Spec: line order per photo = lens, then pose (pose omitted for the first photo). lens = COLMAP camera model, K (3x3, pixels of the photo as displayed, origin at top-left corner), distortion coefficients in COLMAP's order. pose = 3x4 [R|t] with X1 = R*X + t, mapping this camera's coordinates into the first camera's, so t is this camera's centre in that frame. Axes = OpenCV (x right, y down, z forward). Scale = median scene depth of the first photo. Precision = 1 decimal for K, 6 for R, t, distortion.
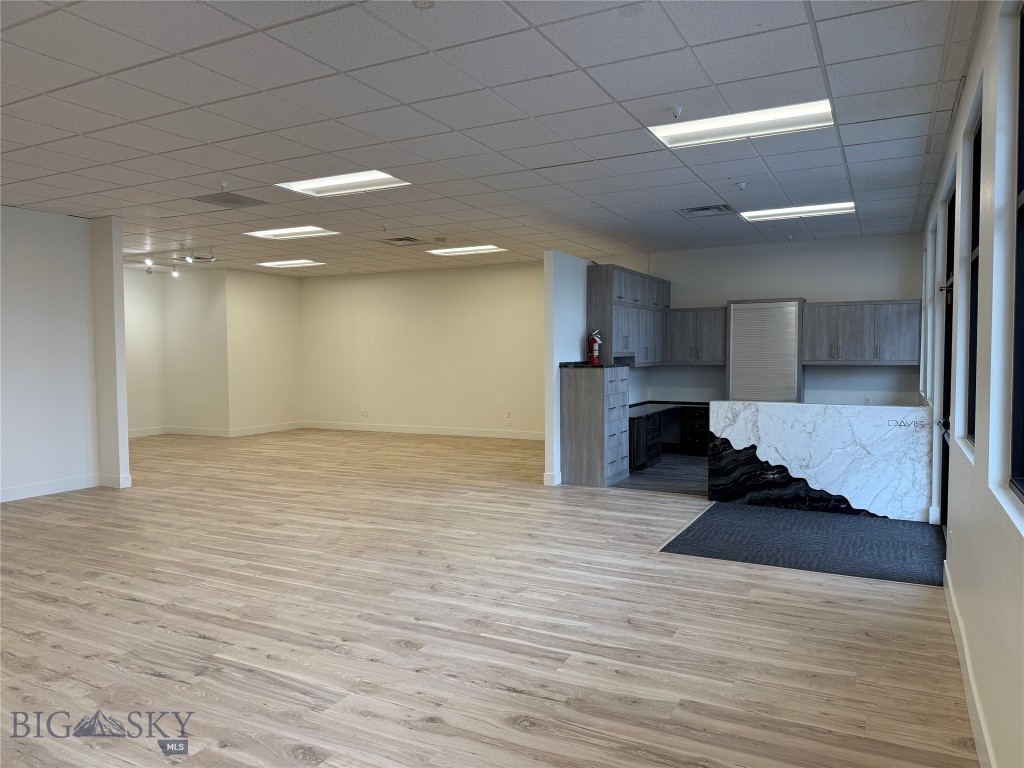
lens RADIAL K [[721.6, 0, 505.6], [0, 721.6, 373.6], [0, 0, 1]] dist [0.076821, -0.042424]
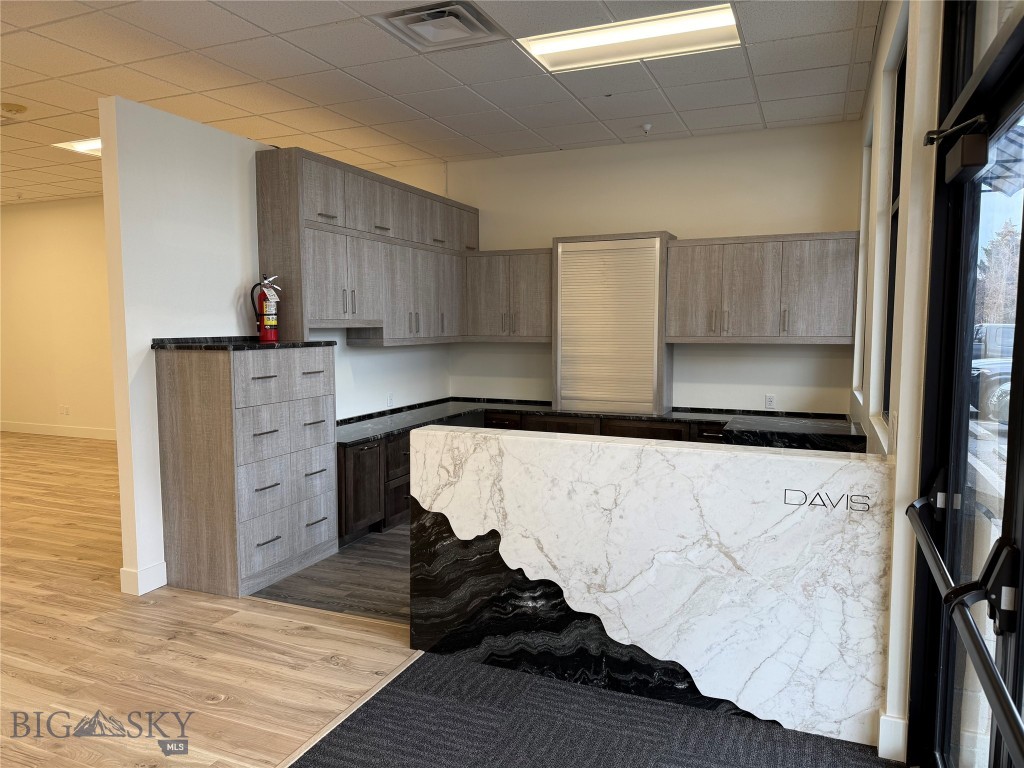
lens RADIAL K [[721.6, 0, 502.6], [0, 721.6, 380.9], [0, 0, 1]] dist [0.076821, -0.042424]
pose [[0.997085, -0.002695, 0.076251, 0.273764], [-0.000915, 0.998881, 0.047276, -0.010860], [-0.076293, -0.047208, 0.995967, 0.500858]]
